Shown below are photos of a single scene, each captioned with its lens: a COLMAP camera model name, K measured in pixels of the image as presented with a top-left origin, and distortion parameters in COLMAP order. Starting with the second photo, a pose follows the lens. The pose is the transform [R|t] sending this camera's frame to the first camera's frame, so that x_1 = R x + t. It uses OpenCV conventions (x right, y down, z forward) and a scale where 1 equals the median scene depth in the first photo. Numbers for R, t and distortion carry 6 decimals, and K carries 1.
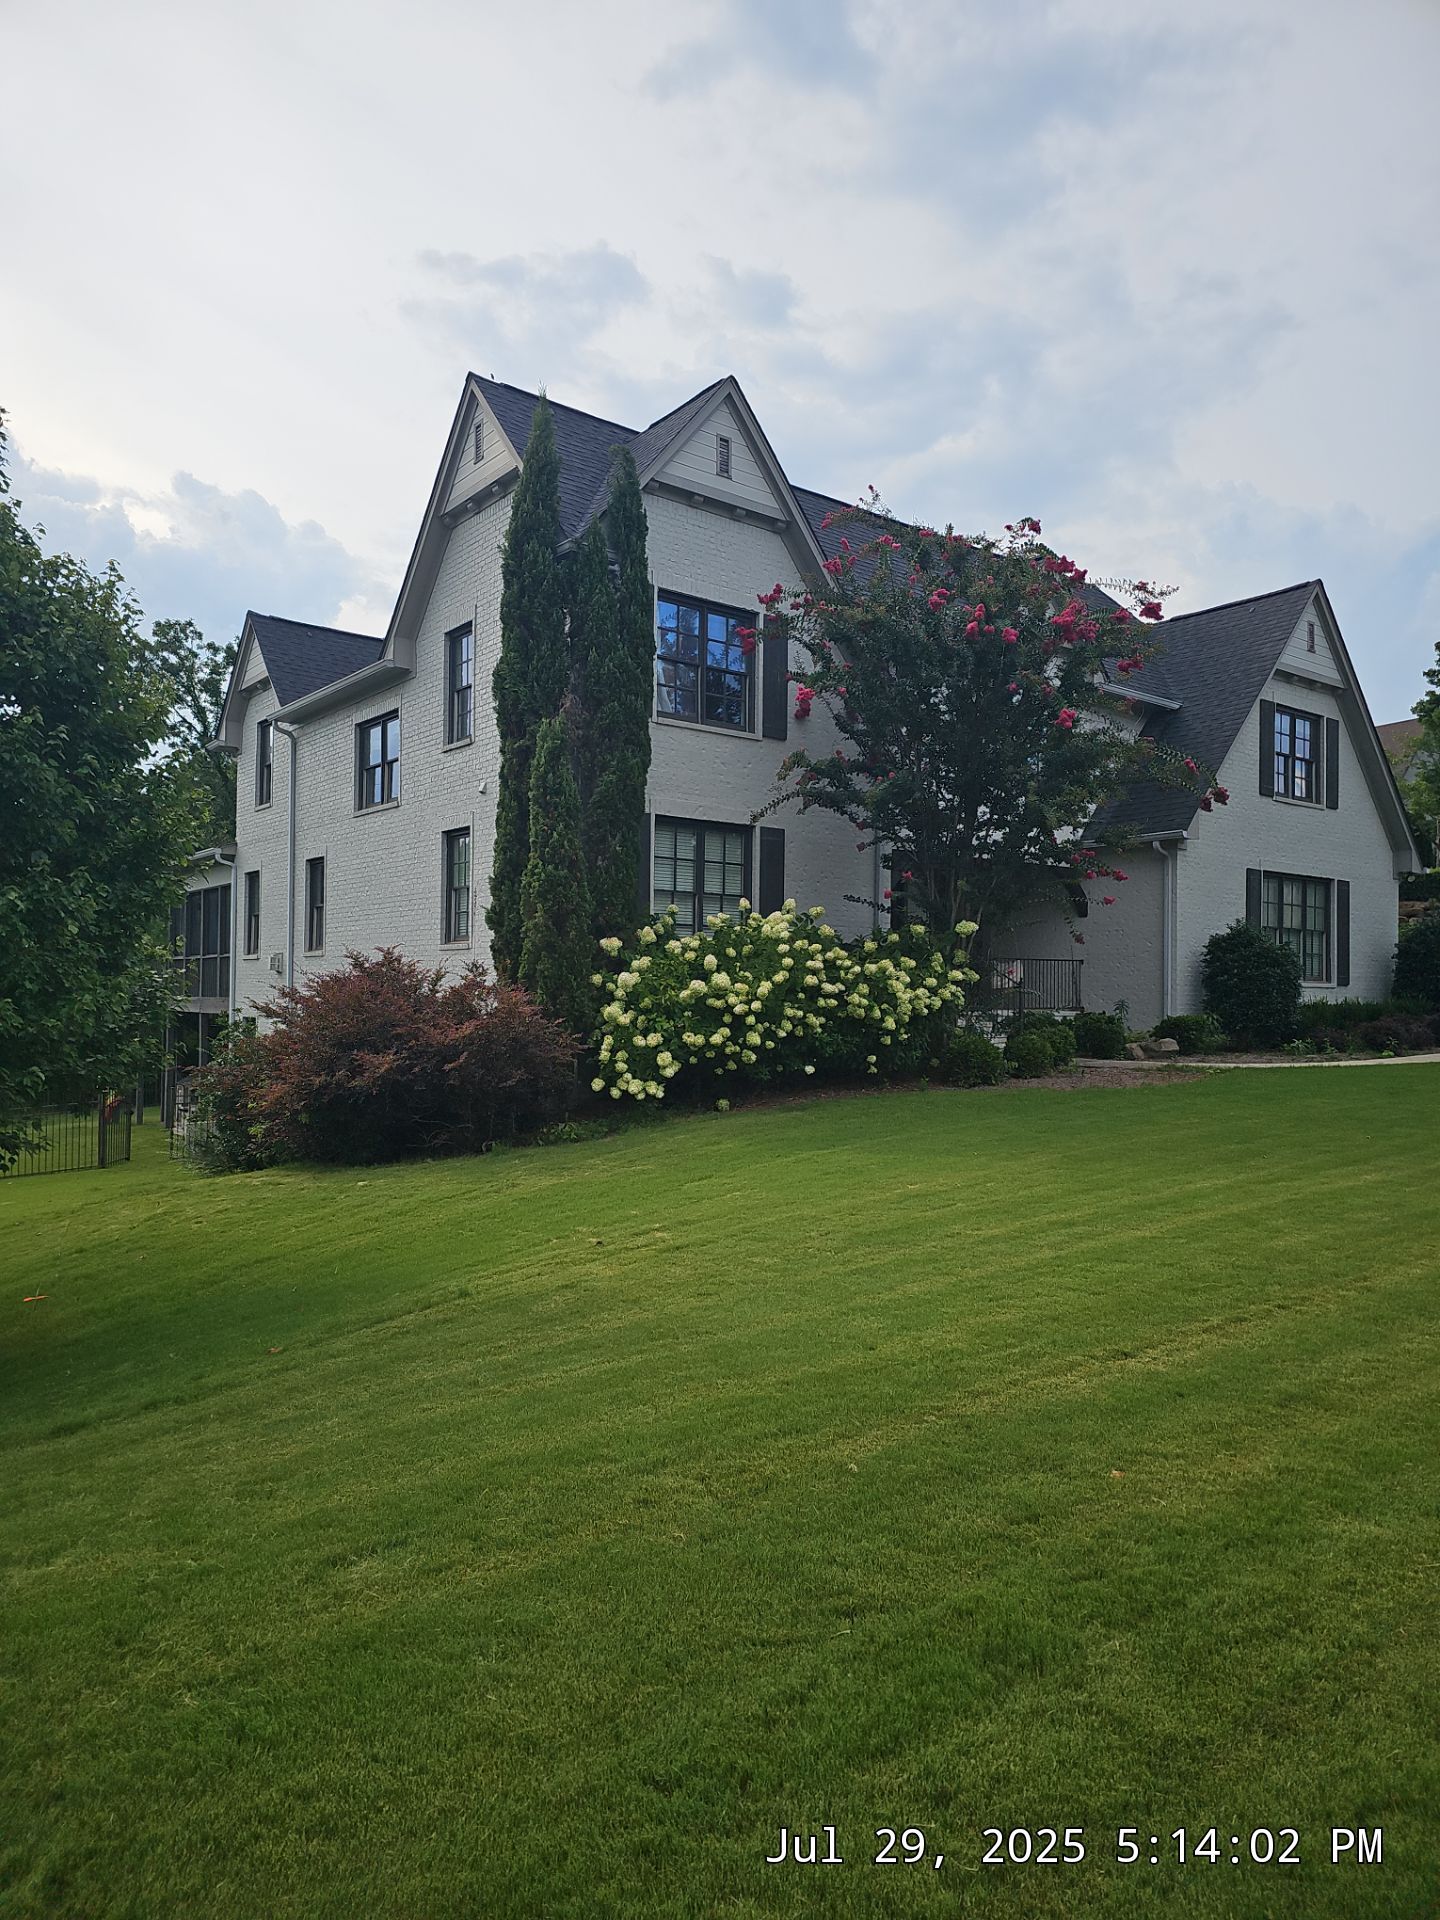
lens RADIAL K [[1314.3, 0, 698.4], [0, 1314.3, 965.3], [0, 0, 1]] dist [0.023717, -0.001088]
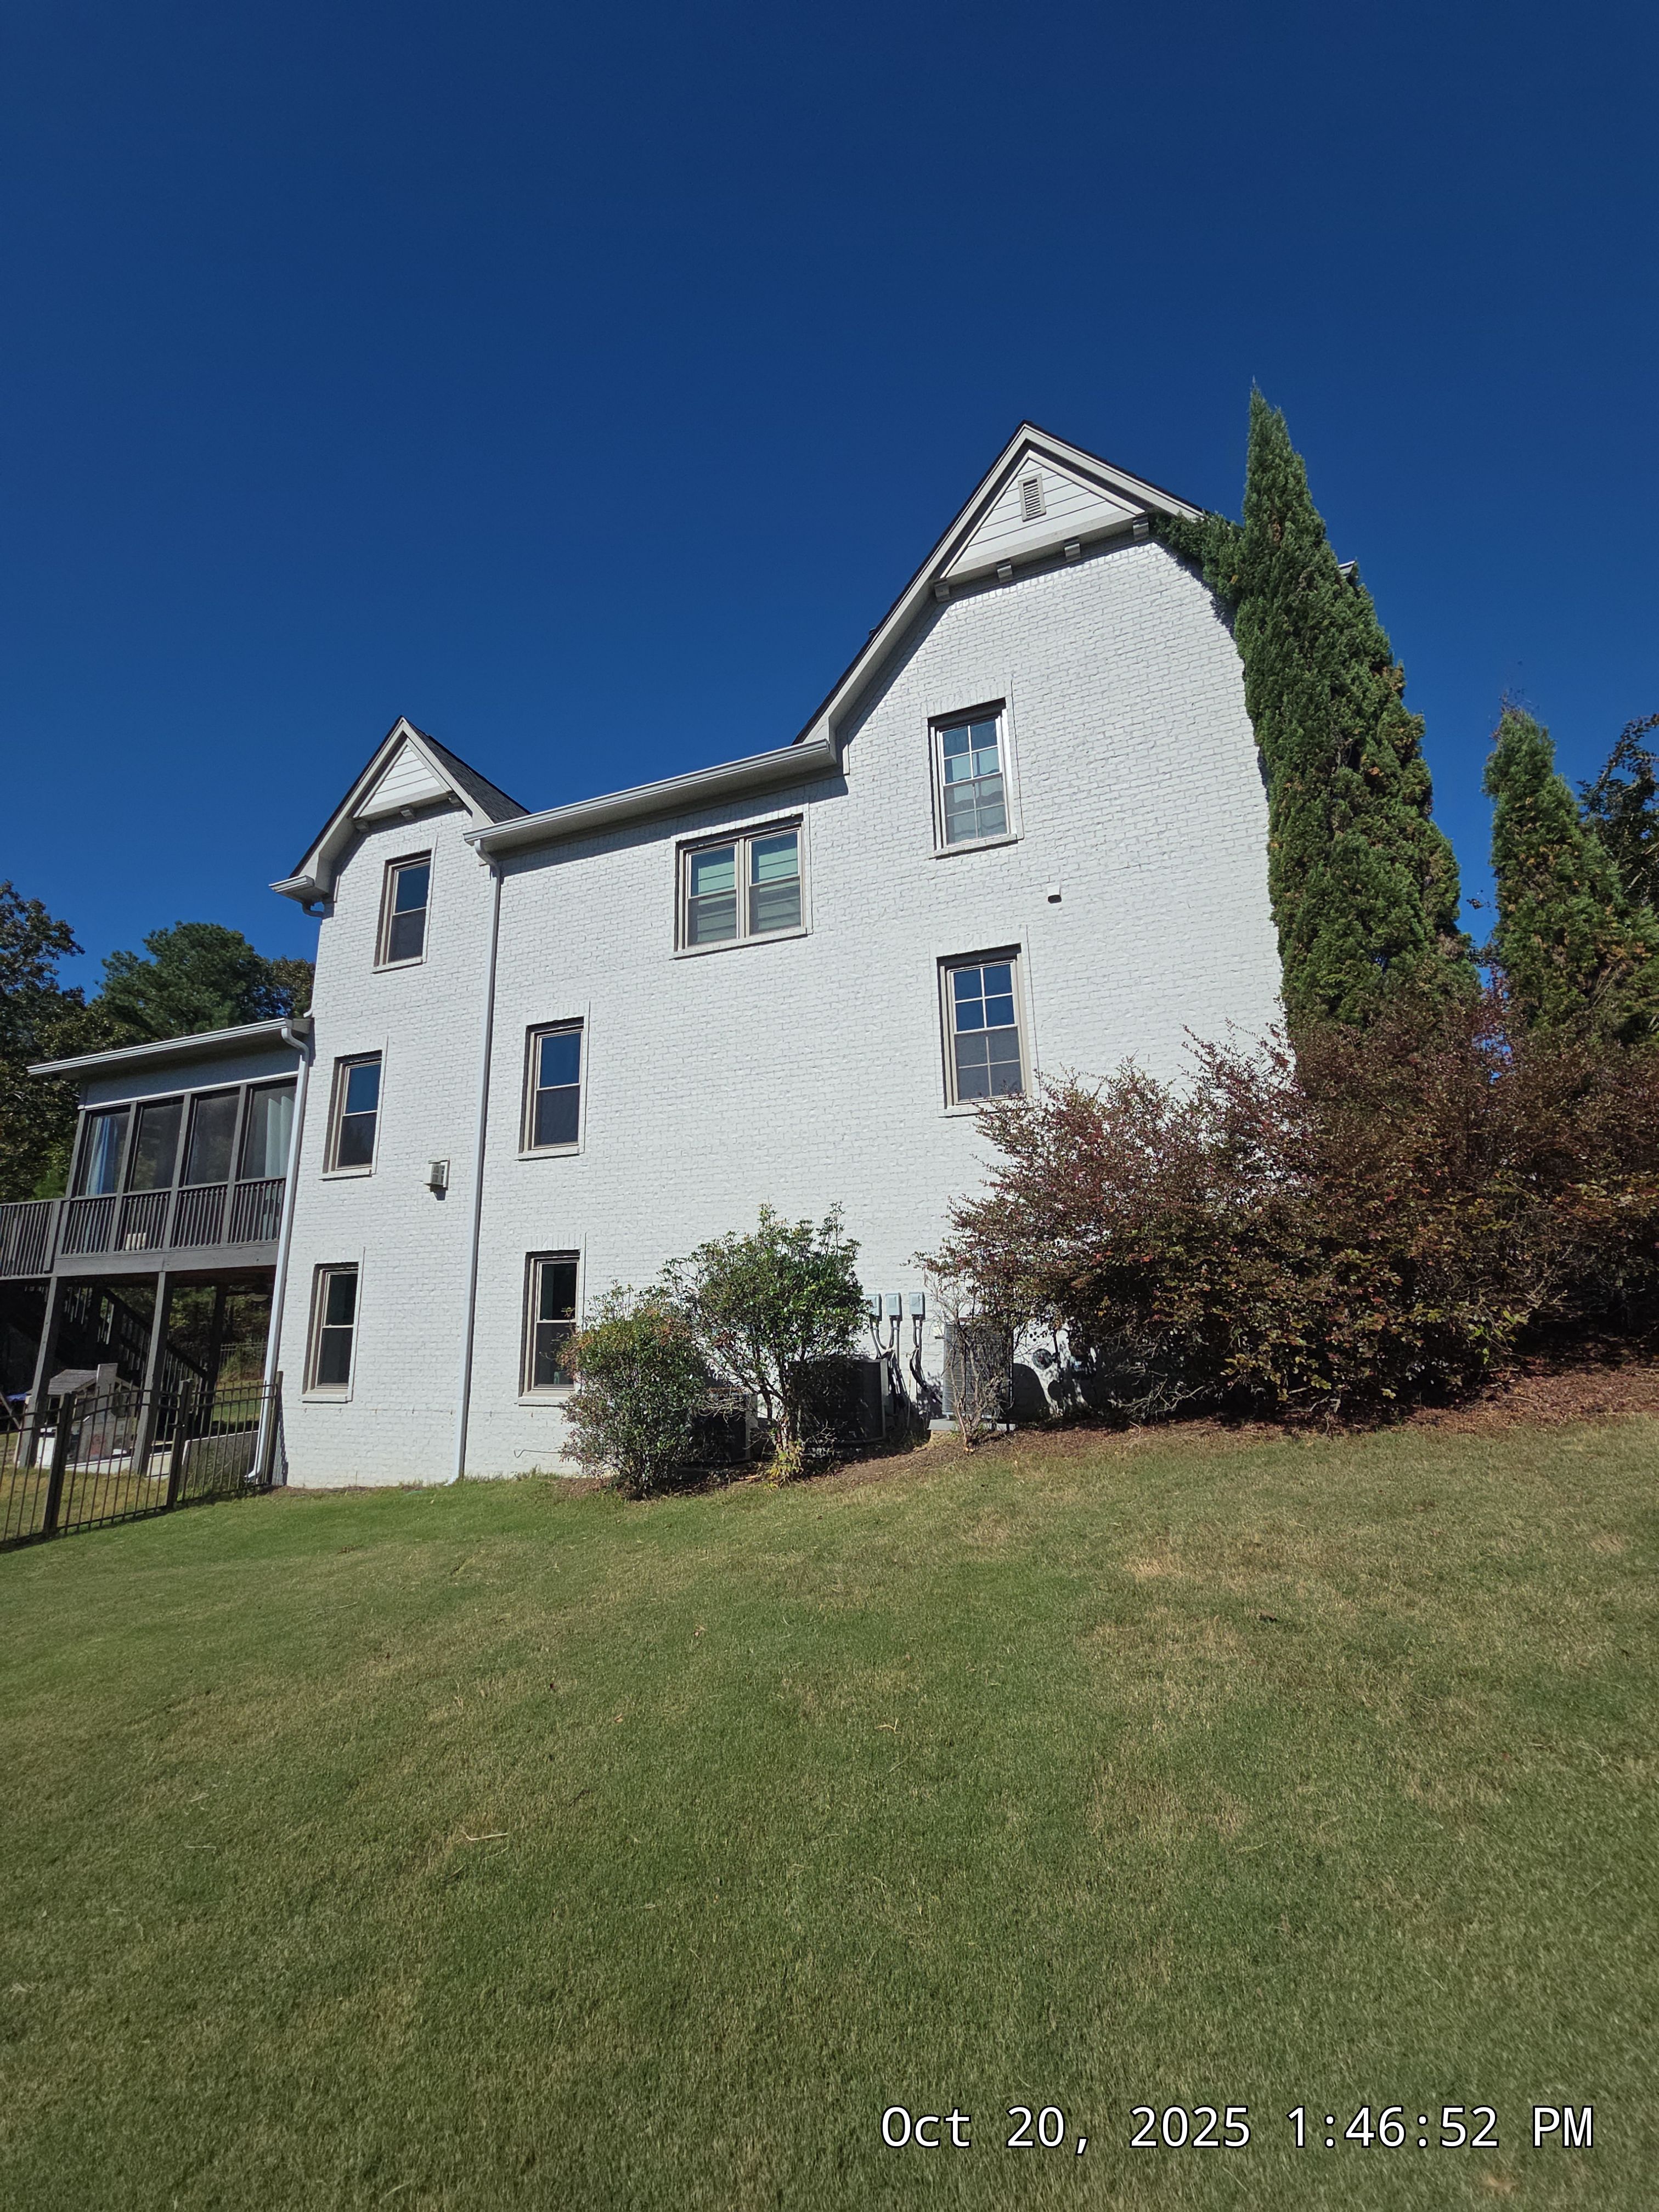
lens RADIAL K [[906.2, 0, 817.7], [0, 906.2, 1109.5], [0, 0, 1]] dist [0.003980, -0.000575]
pose [[0.855180, 0.089664, 0.510517, -0.363319], [0.016901, 0.979577, -0.200358, 0.059150], [-0.518056, 0.179970, 0.836199, 0.454053]]
